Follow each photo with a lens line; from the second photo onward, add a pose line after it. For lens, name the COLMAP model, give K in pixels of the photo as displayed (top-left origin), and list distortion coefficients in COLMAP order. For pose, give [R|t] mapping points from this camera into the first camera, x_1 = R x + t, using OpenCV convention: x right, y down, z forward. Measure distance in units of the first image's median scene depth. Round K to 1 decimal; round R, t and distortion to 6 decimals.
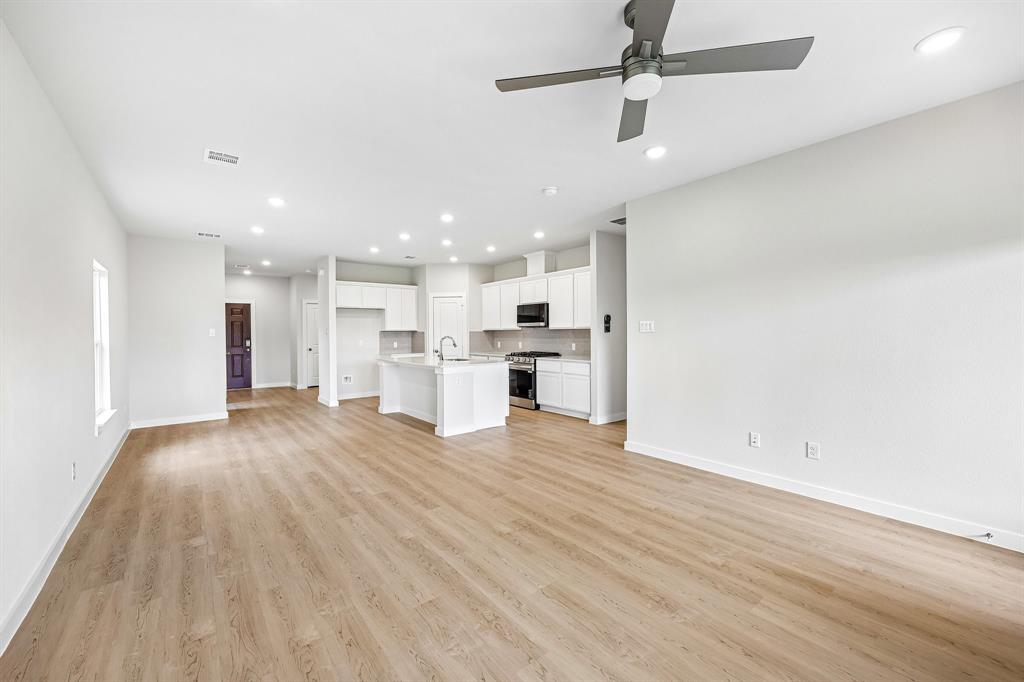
lens RADIAL K [[417.8, 0, 528.1], [0, 417.8, 340.5], [0, 0, 1]] dist [0.001507, -0.000589]
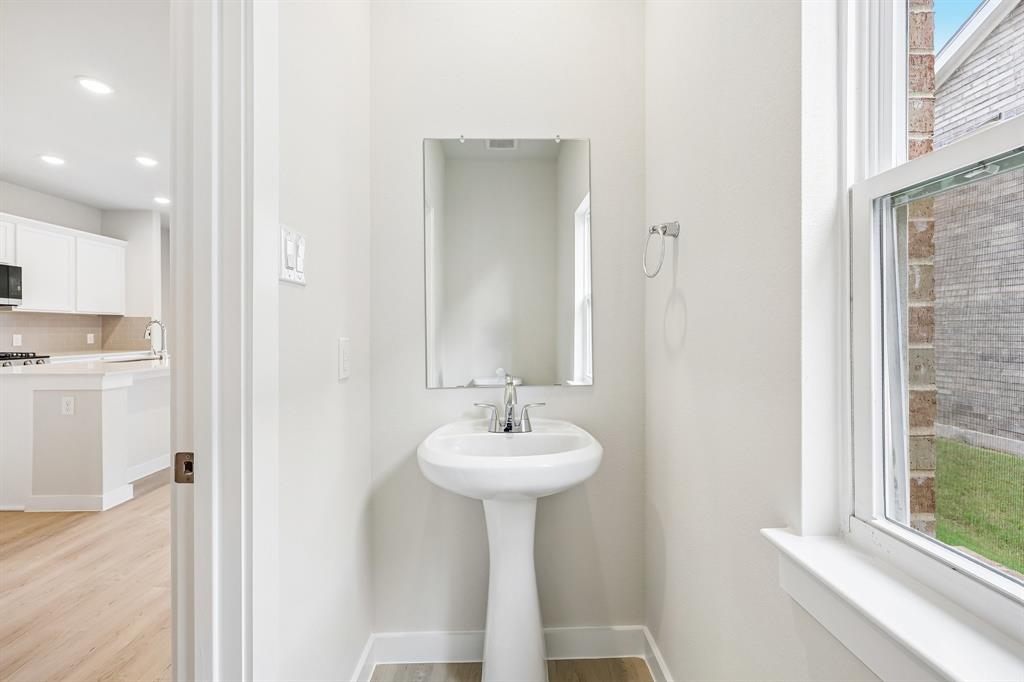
lens RADIAL K [[417.8, 0, 507.9], [0, 417.8, 334.7], [0, 0, 1]] dist [0.001507, -0.000589]
pose [[-0.786226, -0.001072, 0.617939, -0.856093], [0.017023, 0.999581, 0.023393, 0.004331], [-0.617705, 0.028911, -0.785878, 1.037718]]
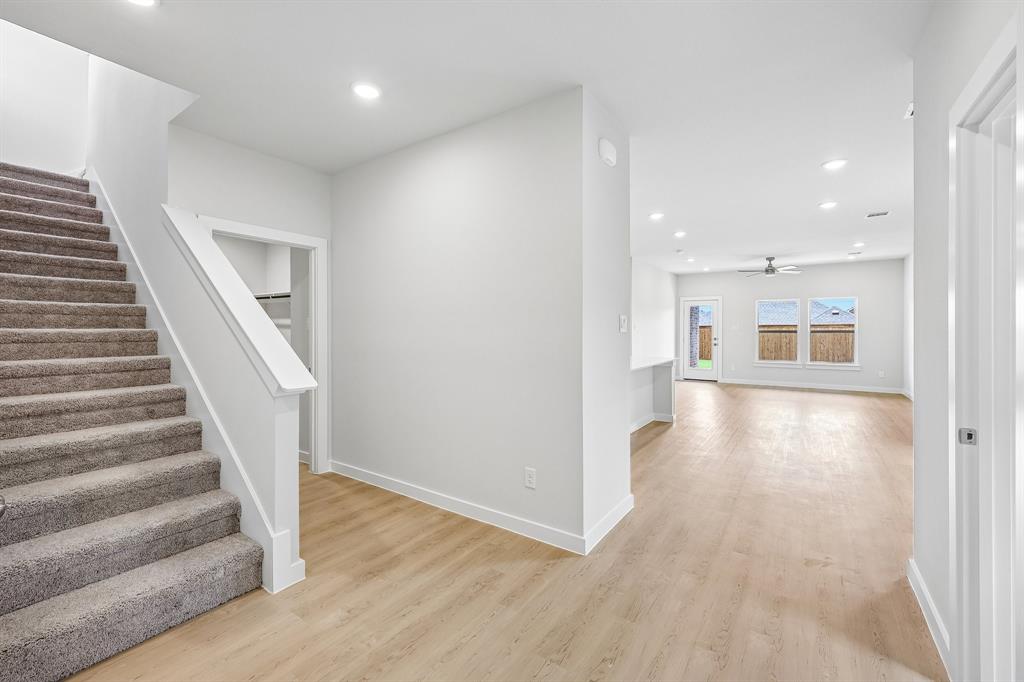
lens RADIAL K [[417.8, 0, 505.4], [0, 417.8, 344.0], [0, 0, 1]] dist [0.001507, -0.000589]
pose [[-0.256549, -0.021860, 0.966284, -0.861160], [0.025765, 0.999234, 0.029446, -0.016746], [-0.966188, 0.032451, -0.255789, 1.272202]]
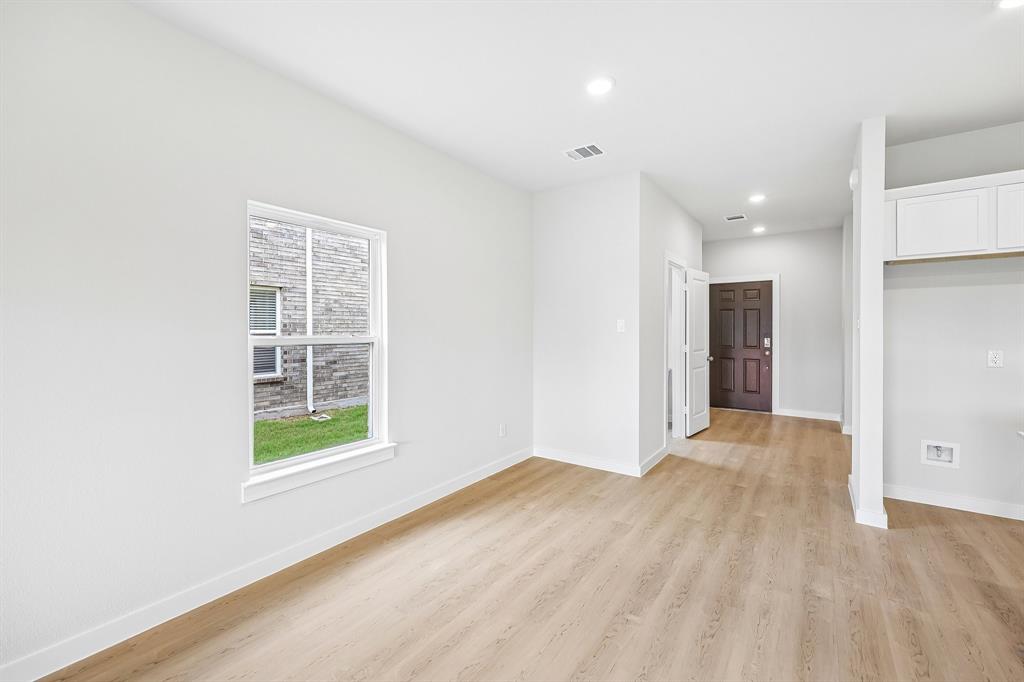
lens RADIAL K [[417.8, 0, 507.6], [0, 417.8, 336.3], [0, 0, 1]] dist [0.001507, -0.000589]
pose [[0.241404, 0.023794, -0.970133, -0.195785], [-0.018655, 0.999628, 0.019875, -0.012155], [0.970245, 0.013300, 0.241759, 0.633971]]
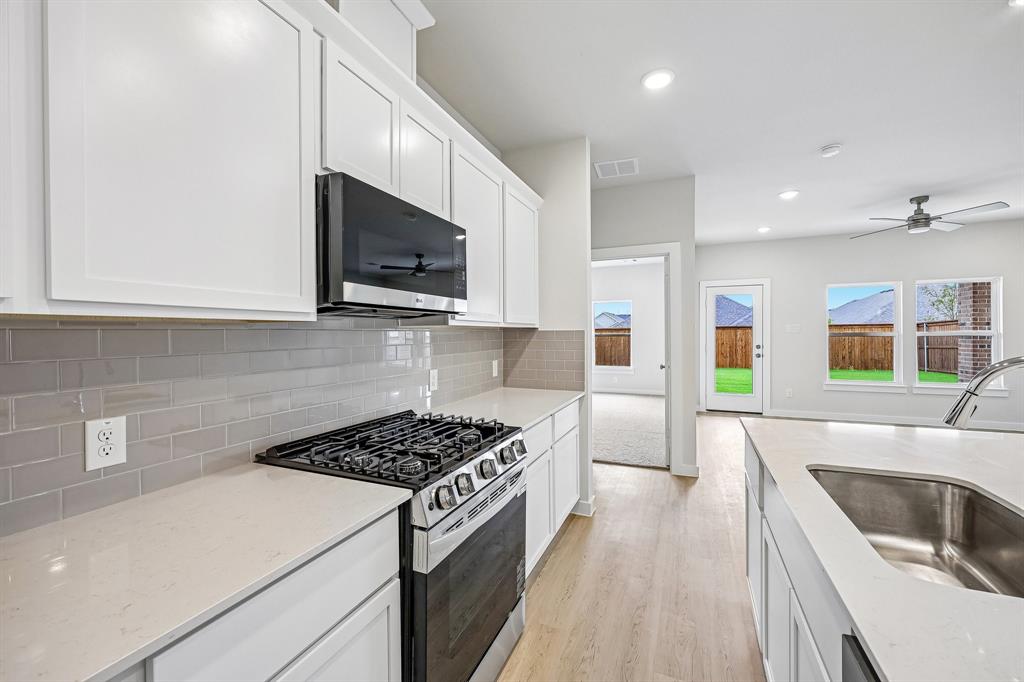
lens RADIAL K [[417.8, 0, 507.6], [0, 417.8, 336.8], [0, 0, 1]] dist [0.001507, -0.000589]
pose [[-0.440546, 0.005497, 0.897713, -0.218045], [0.031690, 0.999453, 0.009432, -0.020619], [-0.897171, 0.032604, -0.440479, 1.091644]]
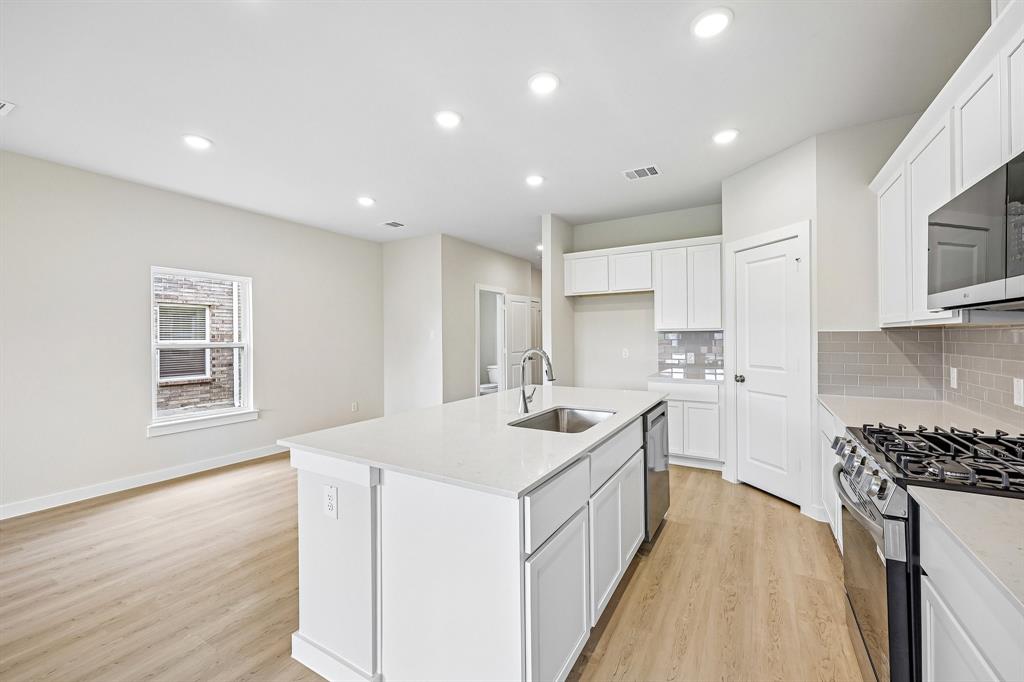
lens RADIAL K [[417.8, 0, 512.5], [0, 417.8, 337.6], [0, 0, 1]] dist [0.001507, -0.000589]
pose [[0.318723, 0.008353, -0.947811, 0.129396], [-0.010086, 0.999934, 0.005421, -0.019627], [0.947794, 0.007831, 0.318787, 0.791115]]
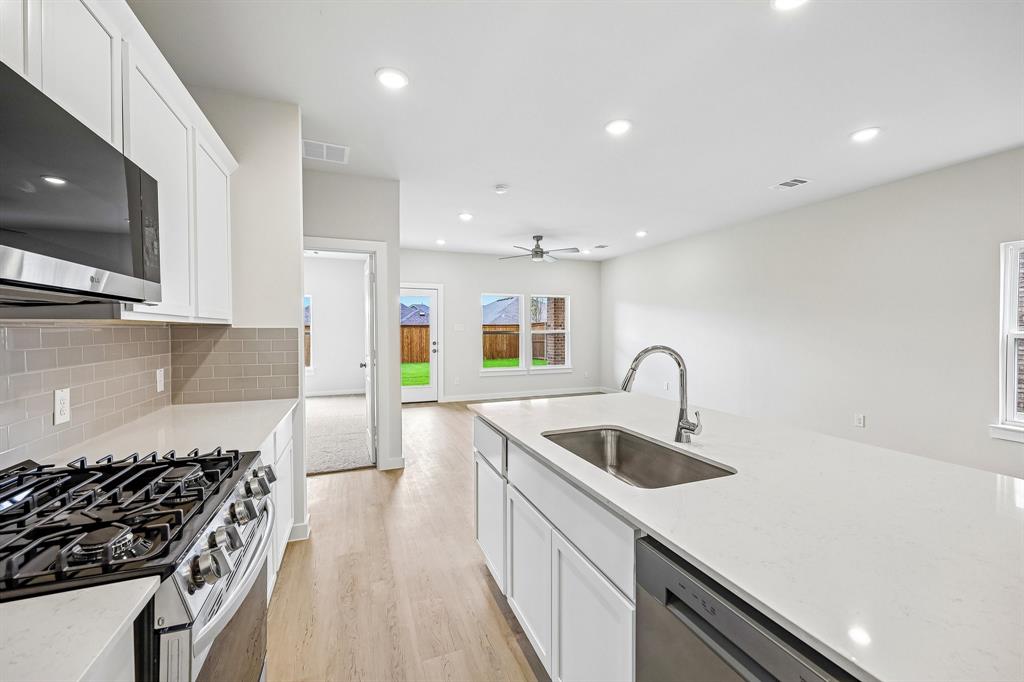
lens RADIAL K [[417.8, 0, 519.5], [0, 417.8, 336.3], [0, 0, 1]] dist [0.001507, -0.000589]
pose [[-0.947069, 0.007809, 0.320937, -0.177015], [0.019984, 0.999199, 0.034659, -0.022301], [-0.320409, 0.039238, -0.946466, 1.121566]]
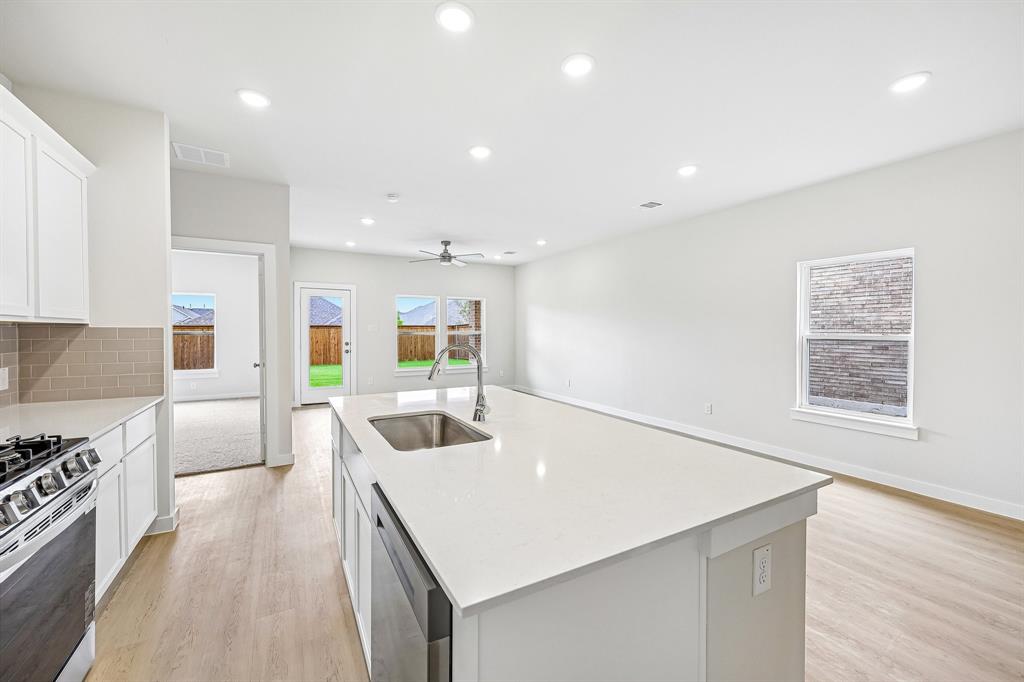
lens RADIAL K [[417.8, 0, 518.7], [0, 417.8, 336.8], [0, 0, 1]] dist [0.001507, -0.000589]
pose [[-0.981917, 0.006701, 0.189195, -0.262958], [0.013599, 0.999288, 0.035188, -0.021502], [-0.188824, 0.037124, -0.981309, 1.148100]]
